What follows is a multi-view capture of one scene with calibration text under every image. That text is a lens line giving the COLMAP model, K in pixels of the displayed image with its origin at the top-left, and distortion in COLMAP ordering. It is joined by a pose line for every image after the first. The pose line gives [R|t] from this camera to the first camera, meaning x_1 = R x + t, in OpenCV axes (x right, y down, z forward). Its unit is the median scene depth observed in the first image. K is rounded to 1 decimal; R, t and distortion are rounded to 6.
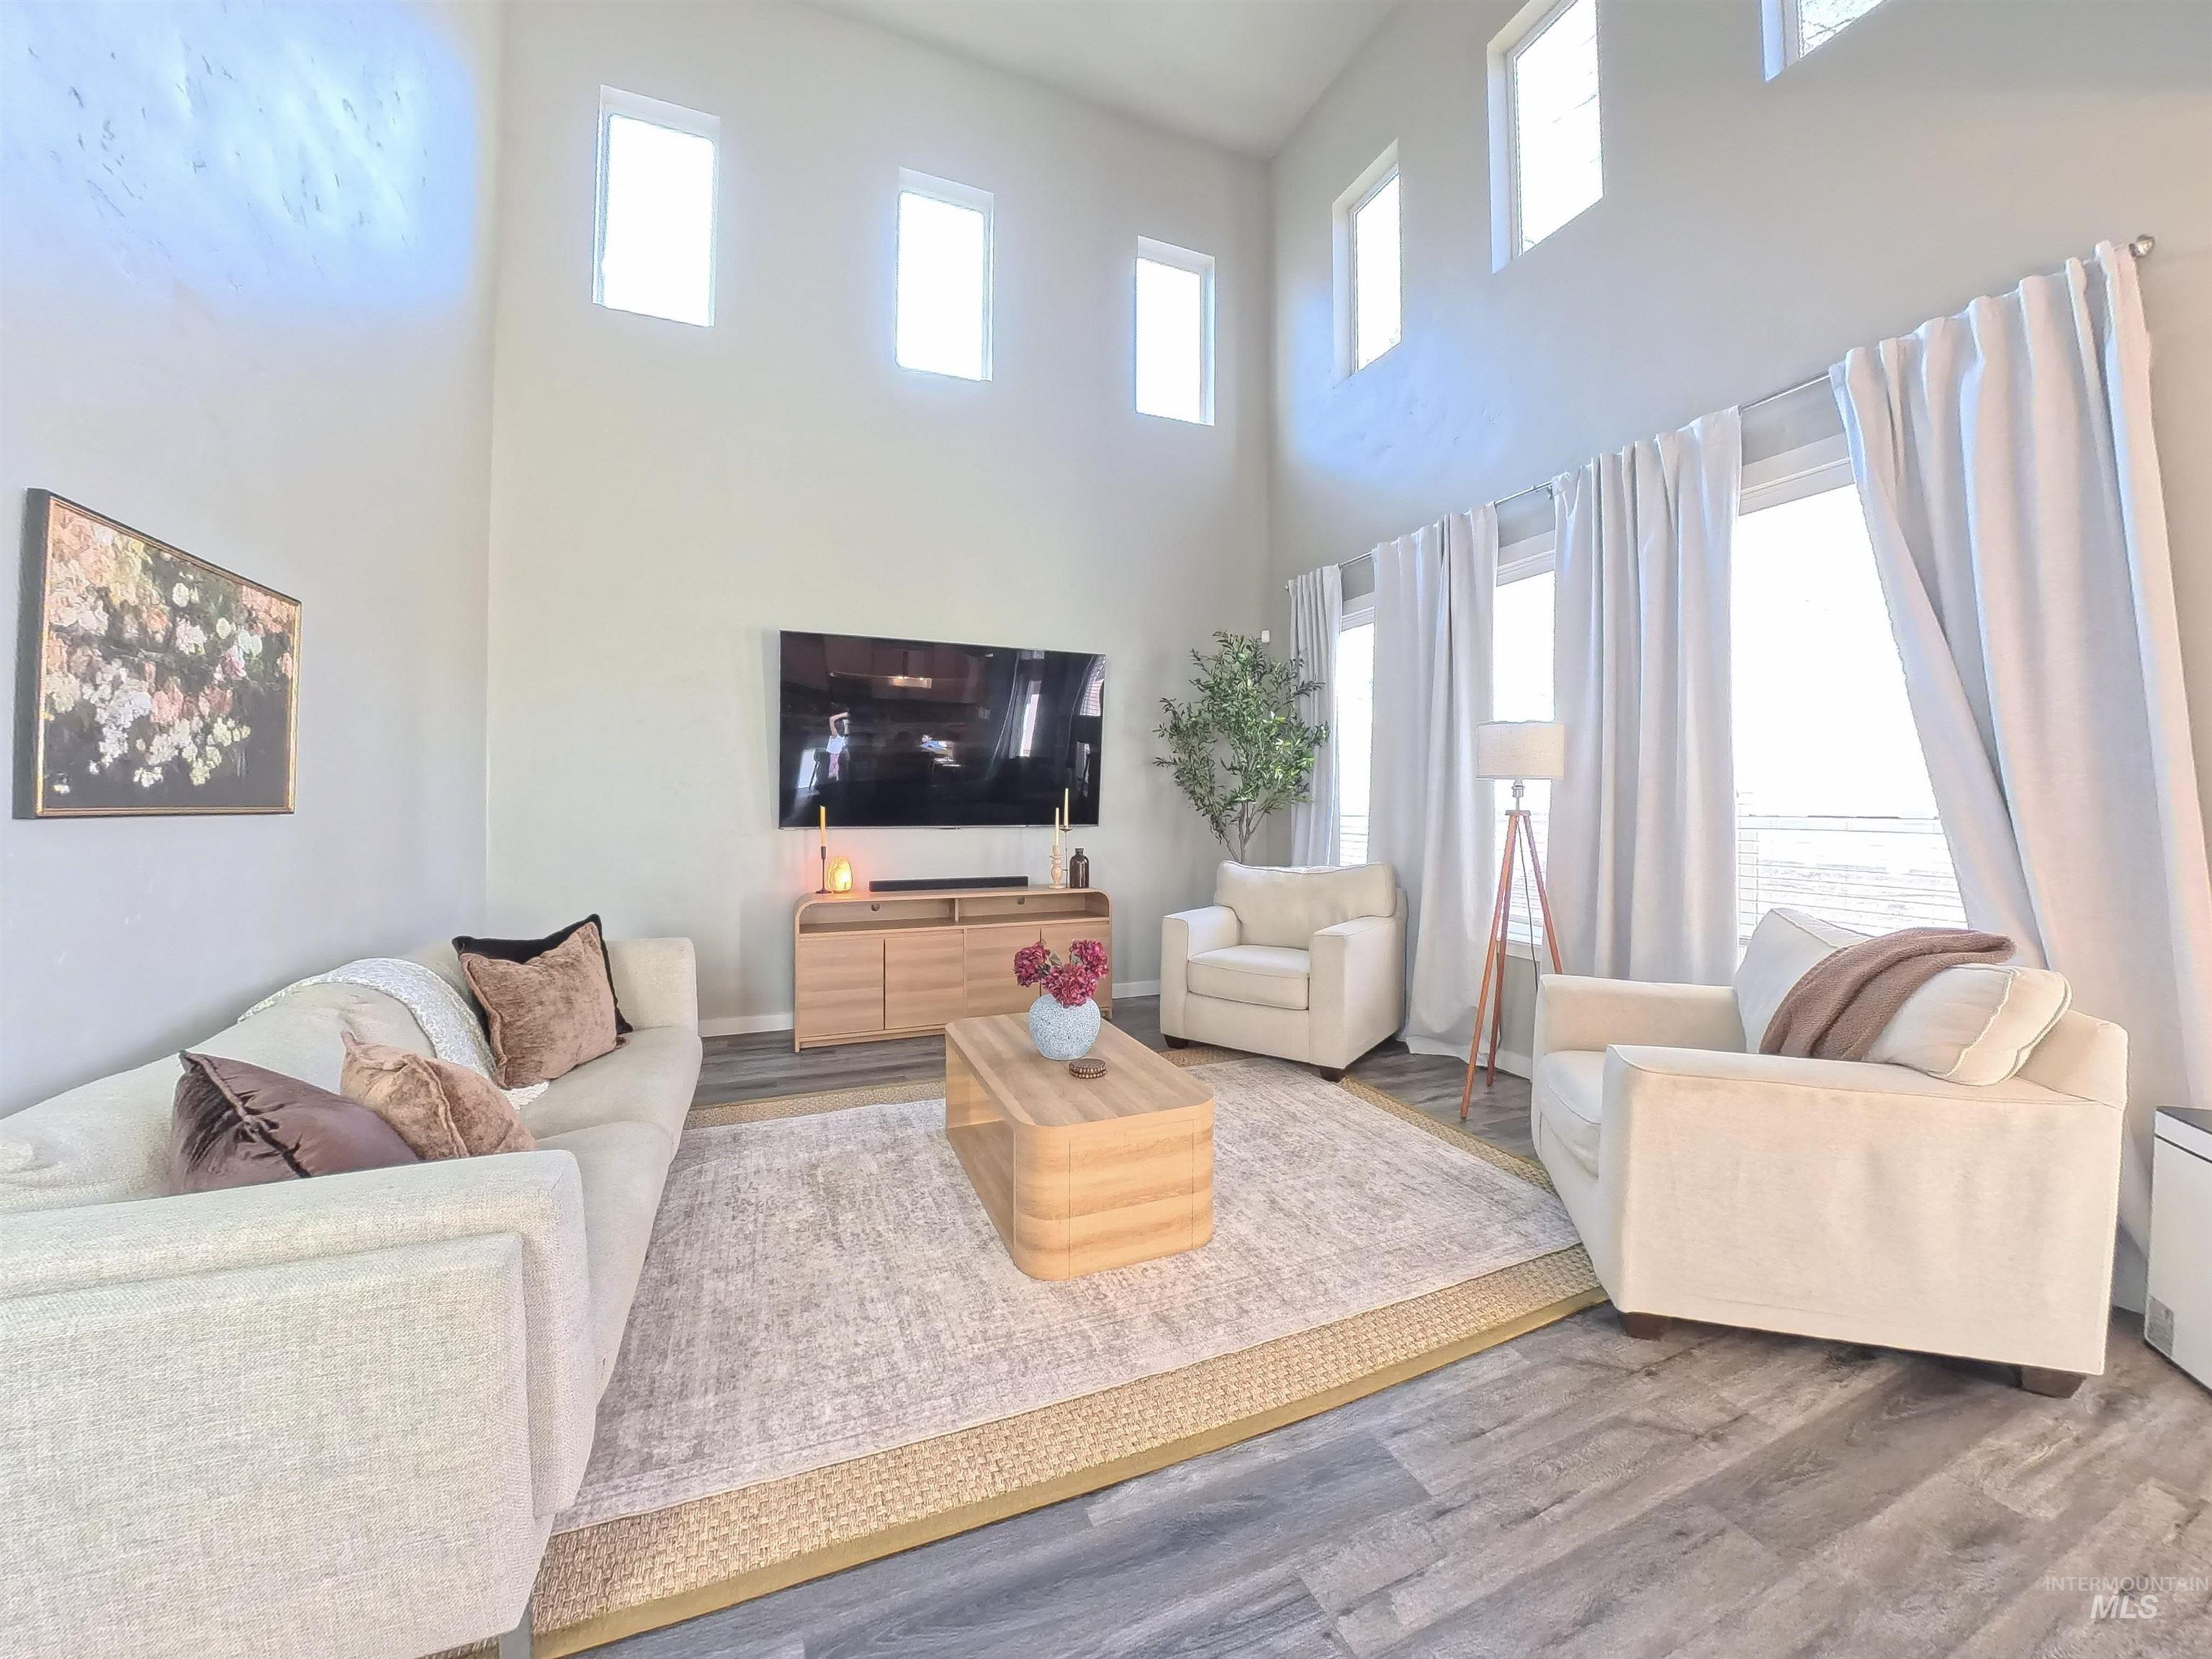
lens RADIAL K [[856.2, 0, 1119.6], [0, 856.2, 786.5], [0, 0, 1]] dist [-0.015731, -0.000884]
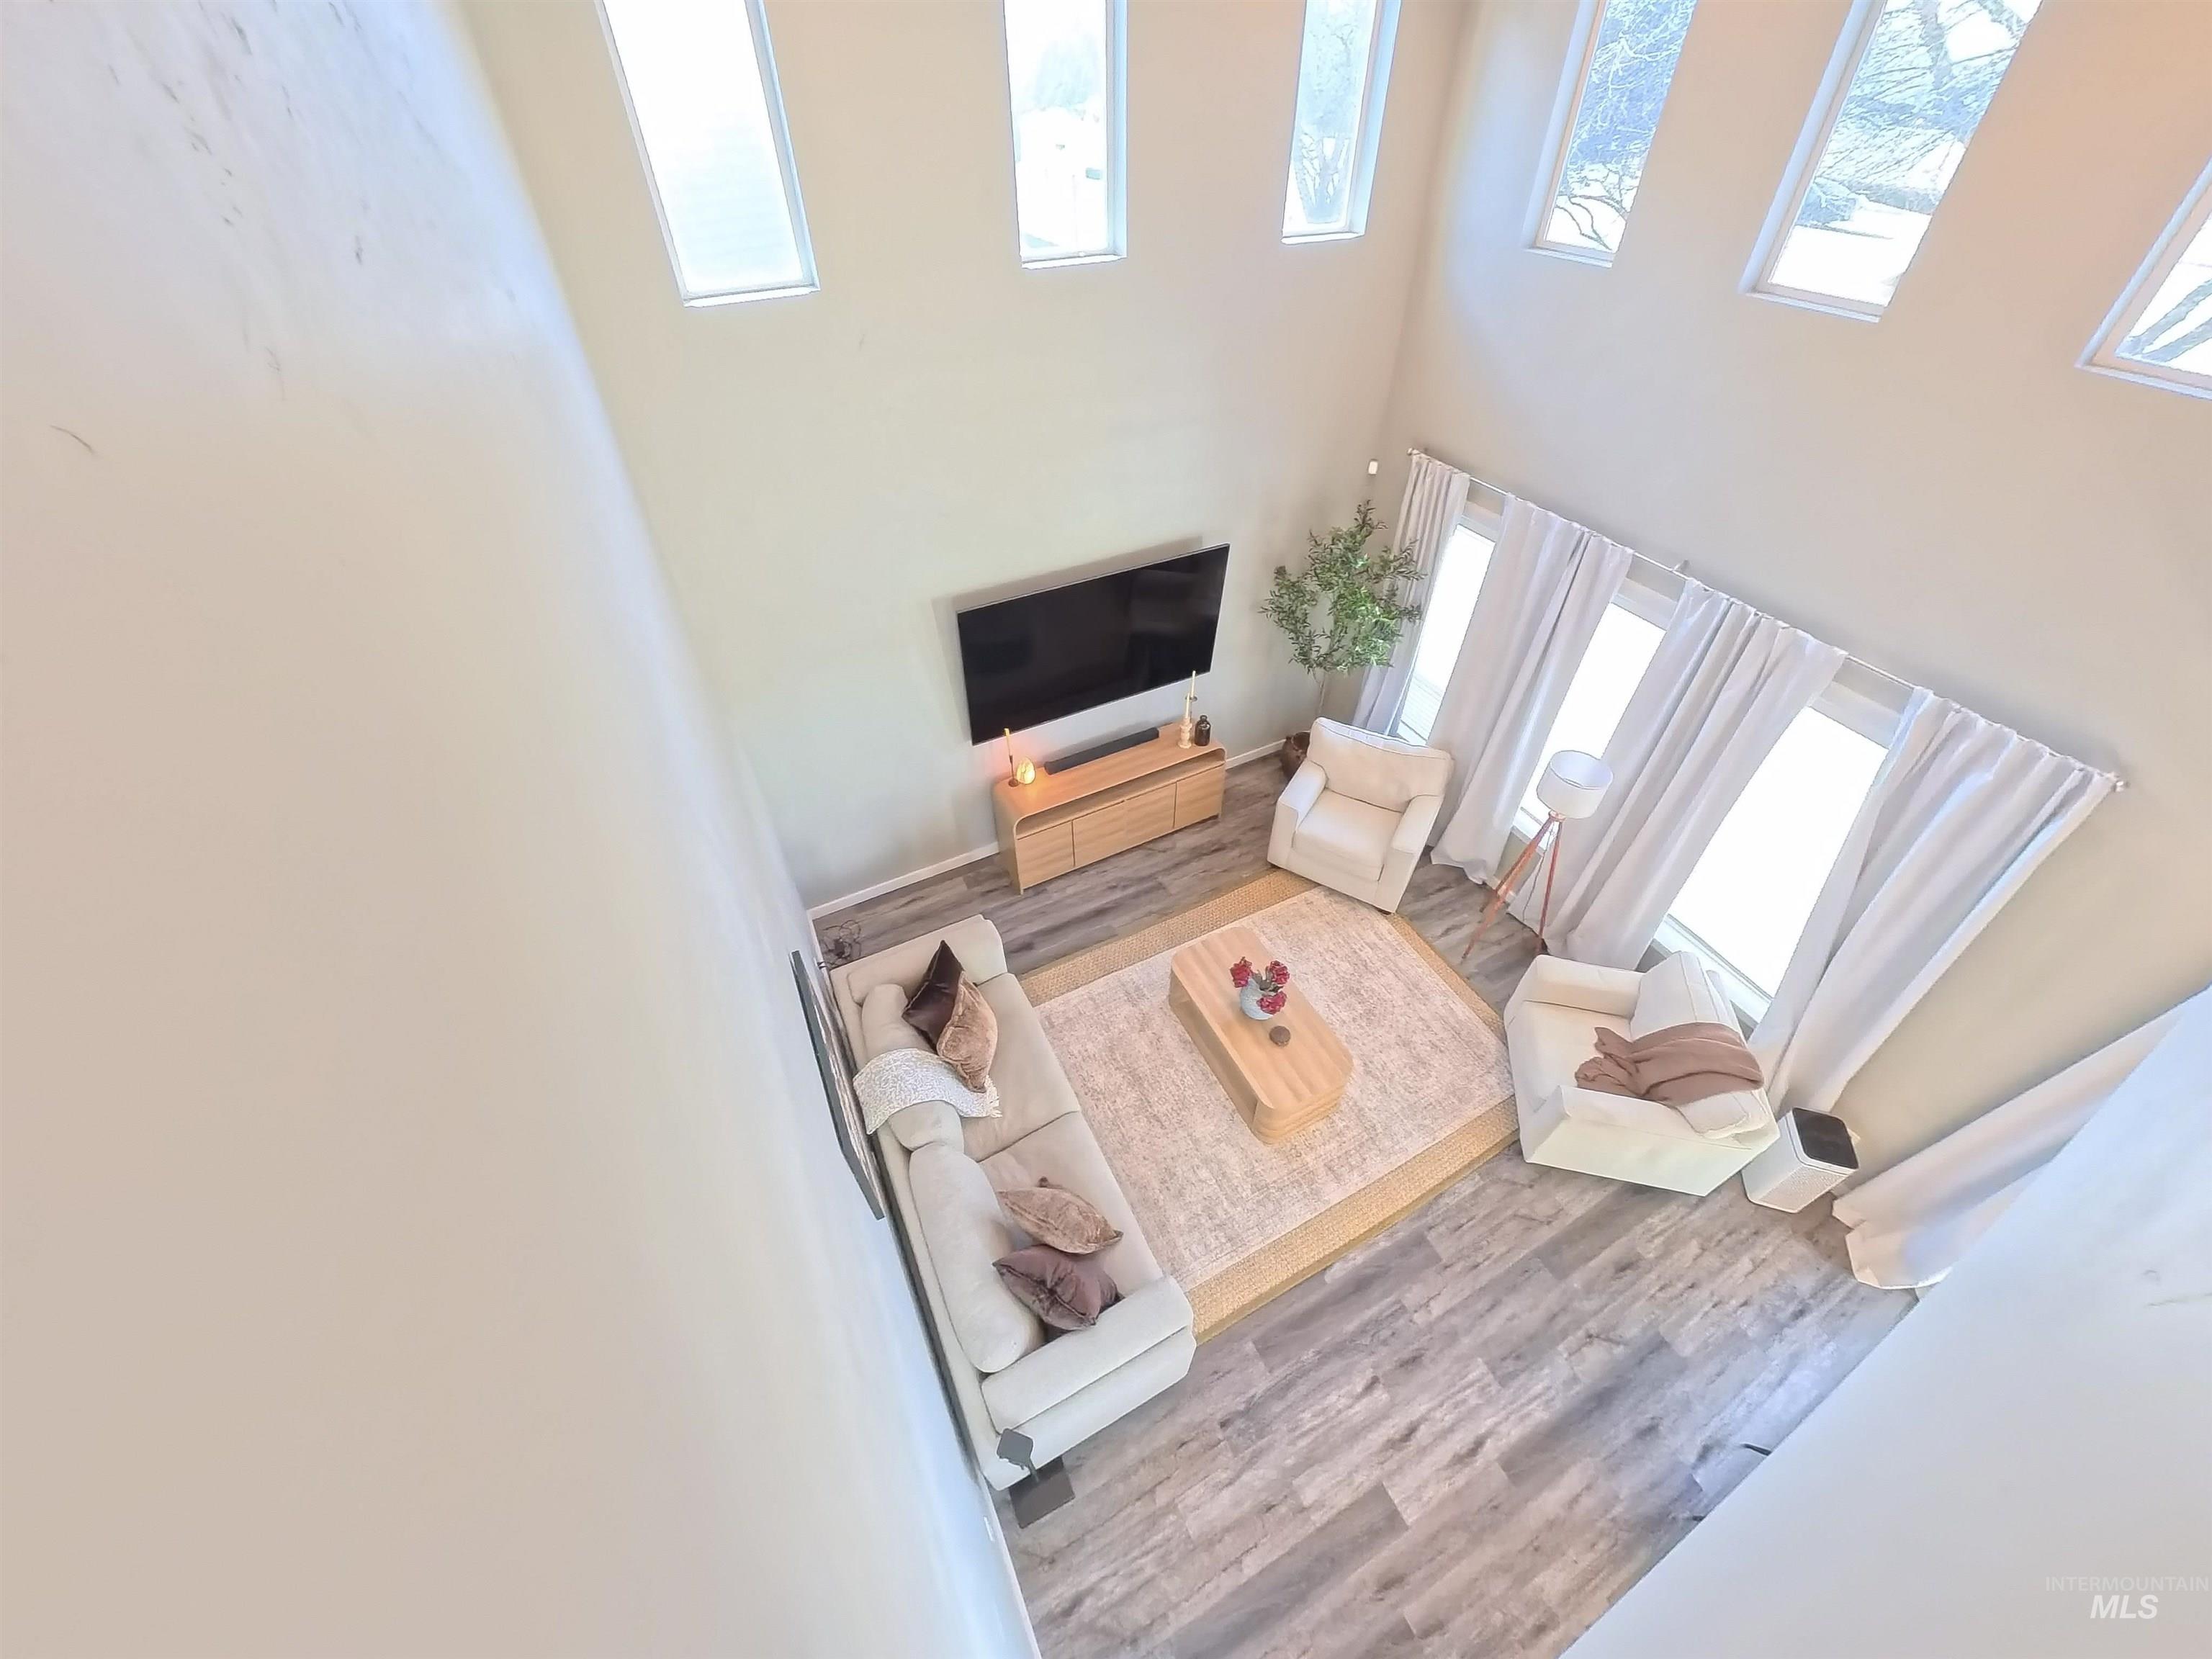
lens RADIAL K [[856.2, 0, 1122.7], [0, 856.2, 812.8], [0, 0, 1]] dist [-0.015731, -0.000884]
pose [[0.996948, -0.056157, 0.054223, -0.547170], [0.002687, 0.718883, 0.695126, -1.577943], [-0.078016, -0.692859, 0.716840, 0.064264]]
